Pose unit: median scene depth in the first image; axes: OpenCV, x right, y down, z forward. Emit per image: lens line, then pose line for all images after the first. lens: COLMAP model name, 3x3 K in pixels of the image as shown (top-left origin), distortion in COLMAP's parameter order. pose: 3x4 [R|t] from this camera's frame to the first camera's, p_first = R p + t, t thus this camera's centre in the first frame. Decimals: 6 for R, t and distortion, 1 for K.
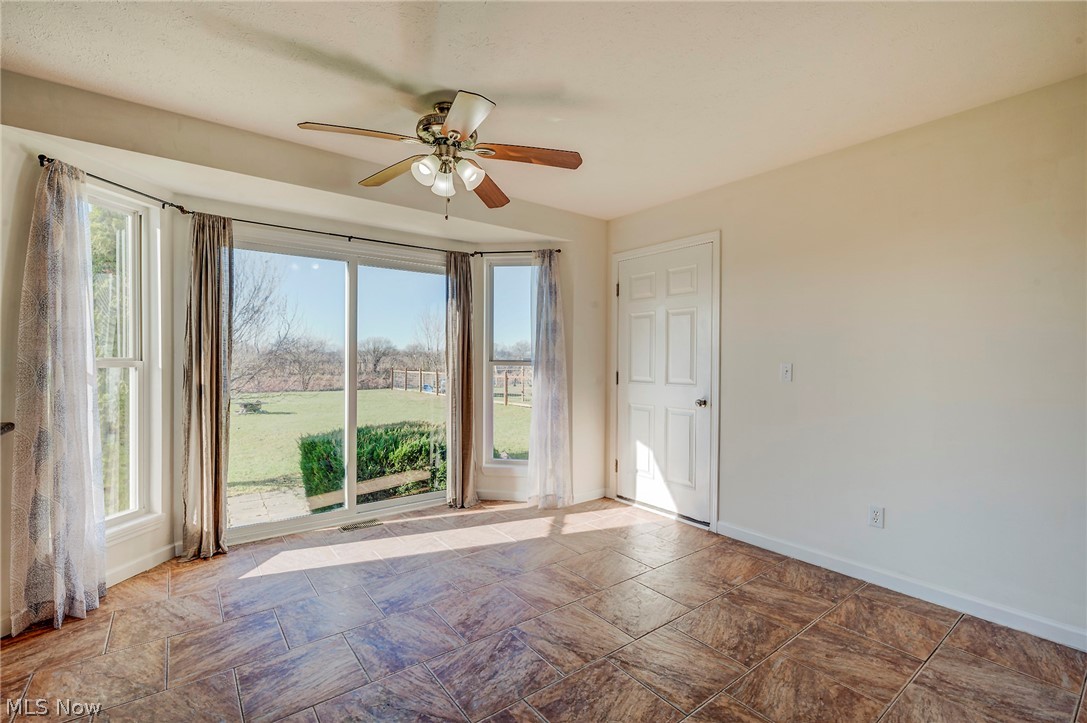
lens RADIAL K [[486.6, 0, 543.5], [0, 486.6, 361.5], [0, 0, 1]] dist [-0.001790, -0.000359]
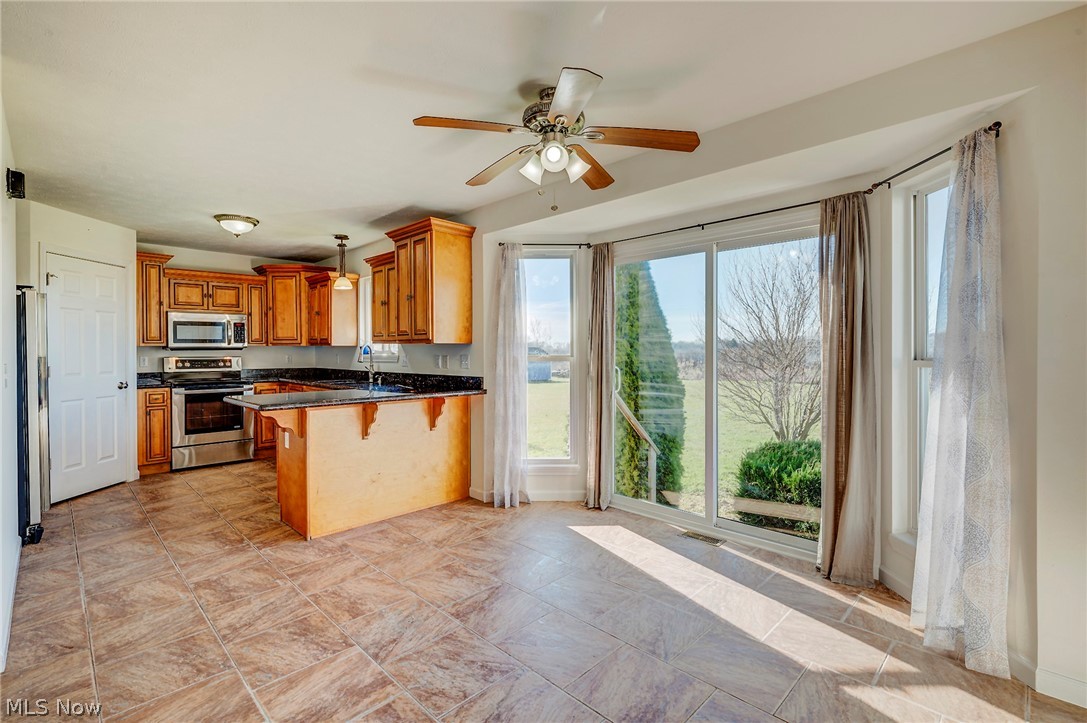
lens RADIAL K [[504.4, 0, 541.1], [0, 504.4, 353.1], [0, 0, 1]] dist [-0.000550, -0.000100]
pose [[0.117888, -0.003457, -0.993021, 0.506278], [-0.004081, 0.999984, -0.003966, -0.005149], [0.993019, 0.004520, 0.117872, 0.560569]]
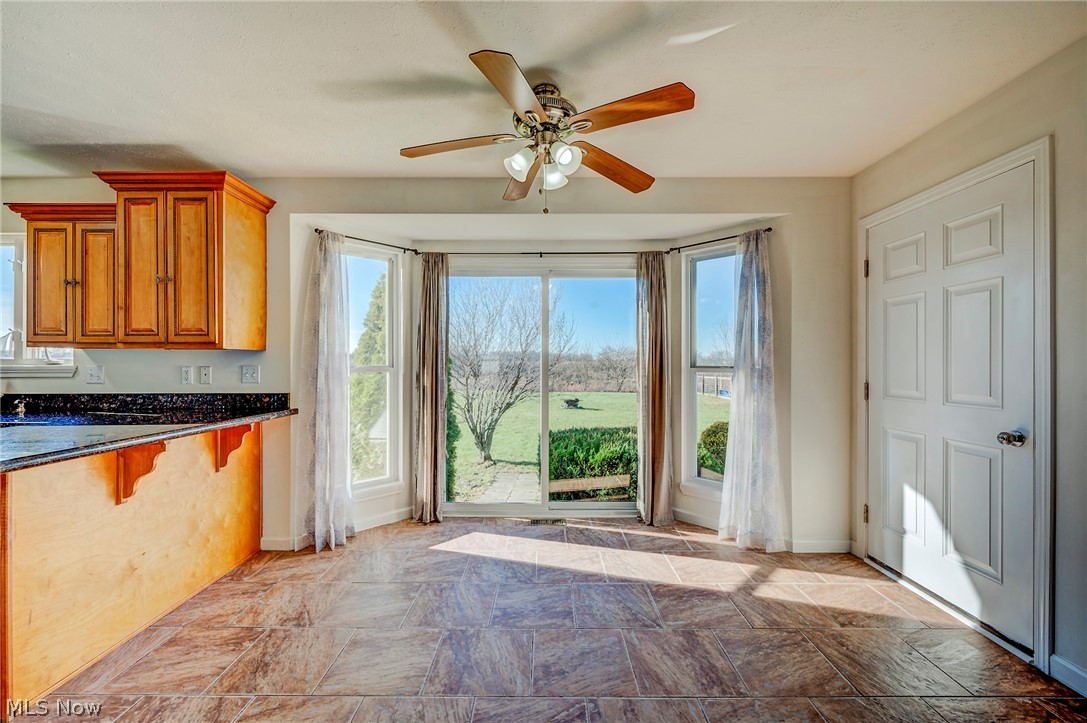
lens RADIAL K [[435.4, 0, 543.5], [0, 435.4, 361.5], [0, 0, 1]] dist [-0.001023, -0.000185]
pose [[0.788355, -0.008392, -0.615164, 0.195965], [0.000235, 0.999911, -0.013340, -0.001002], [0.615221, 0.010372, 0.788286, 0.230600]]
